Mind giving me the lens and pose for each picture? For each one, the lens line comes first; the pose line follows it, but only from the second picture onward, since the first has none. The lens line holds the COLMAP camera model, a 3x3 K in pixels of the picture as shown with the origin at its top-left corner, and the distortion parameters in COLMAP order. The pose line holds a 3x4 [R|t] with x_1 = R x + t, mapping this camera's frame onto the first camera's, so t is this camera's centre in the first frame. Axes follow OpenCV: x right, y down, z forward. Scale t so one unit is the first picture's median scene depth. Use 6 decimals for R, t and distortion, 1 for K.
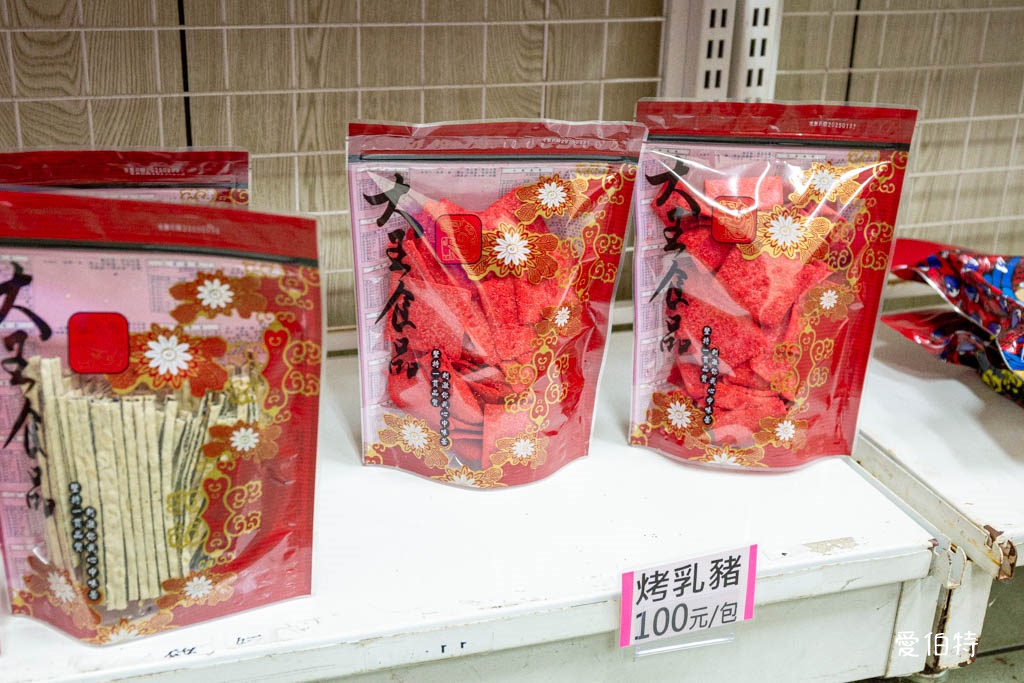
lens RADIAL K [[1346.3, 0, 505.2], [0, 1346.3, 319.1], [0, 0, 1]] dist [0.000648, 0.000000]
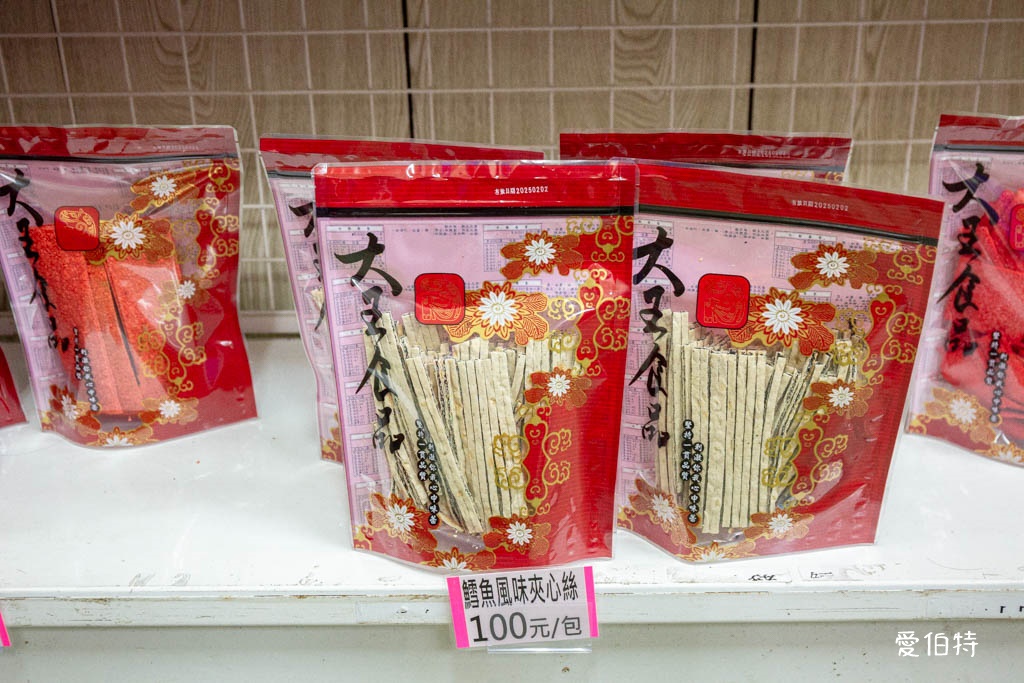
lens RADIAL K [[1242.1, 0, 514.6], [0, 1242.1, 348.5], [0, 0, 1]] dist [0.014288, 0.000000]
pose [[0.947491, 0.081377, -0.309255, -0.113416], [-0.068884, 0.996314, 0.051124, 0.012785], [0.312275, -0.027137, 0.949604, -0.052422]]
